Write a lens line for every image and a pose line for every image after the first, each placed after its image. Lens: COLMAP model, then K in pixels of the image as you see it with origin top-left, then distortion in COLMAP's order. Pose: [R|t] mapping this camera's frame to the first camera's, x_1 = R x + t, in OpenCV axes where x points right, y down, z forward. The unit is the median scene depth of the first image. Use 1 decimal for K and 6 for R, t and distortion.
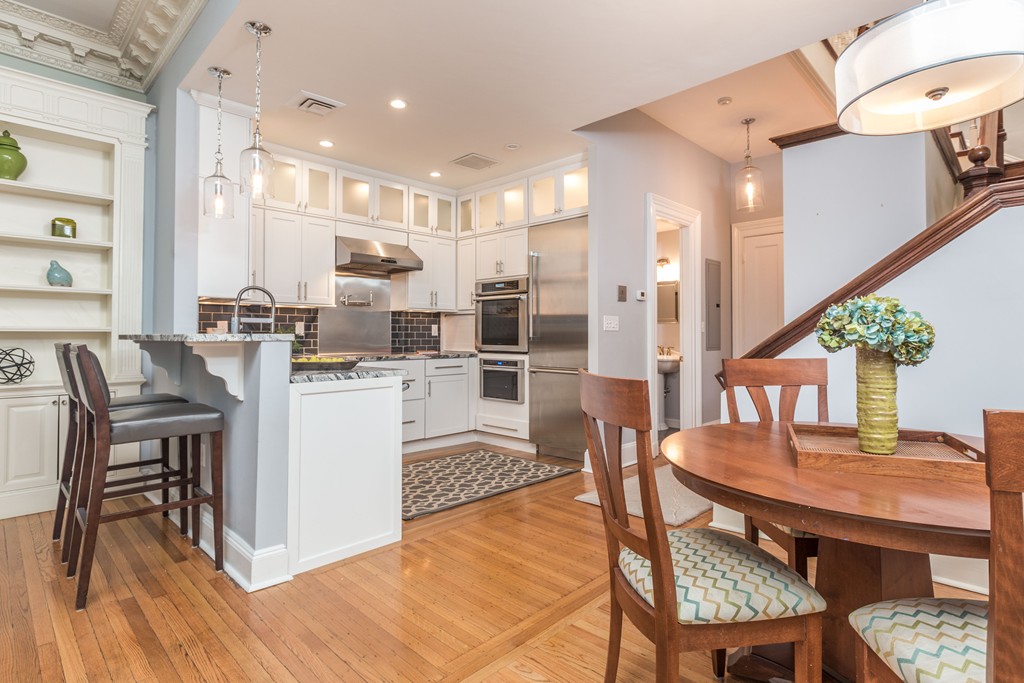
lens RADIAL K [[527.0, 0, 528.9], [0, 527.0, 323.5], [0, 0, 1]] dist [-0.003441, 0.002195]
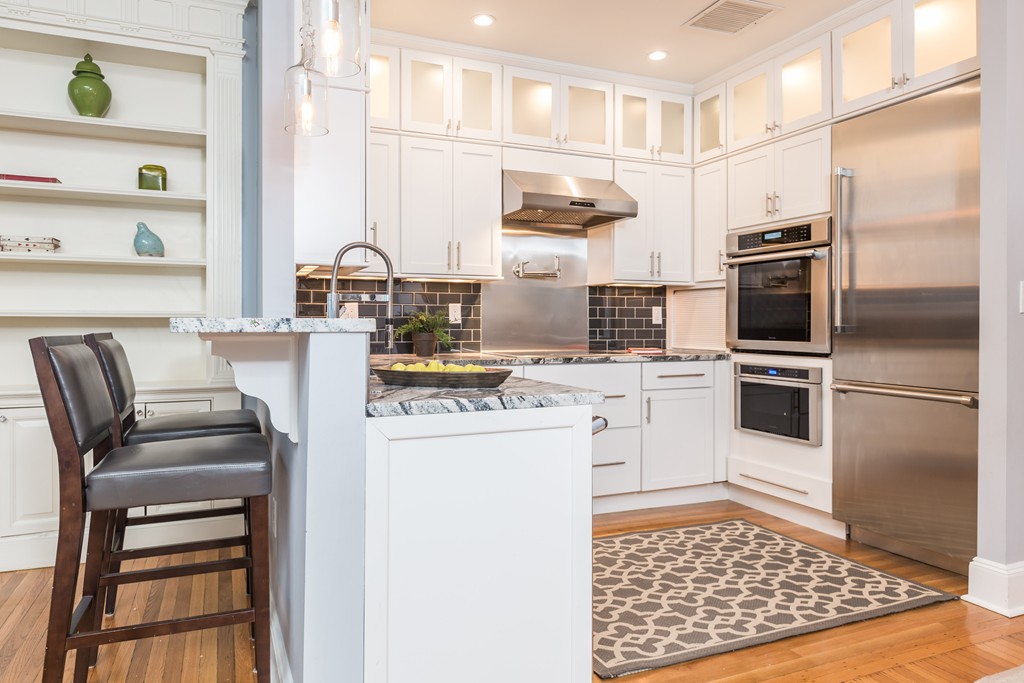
lens RADIAL K [[663.9, 0, 492.4], [0, 663.9, 325.4], [0, 0, 1]] dist [-0.003570, -0.003360]
pose [[0.913892, 0.002562, -0.405950, -0.043628], [0.007340, 0.999712, 0.022833, 0.006482], [0.405892, -0.023847, 0.913610, 0.233960]]
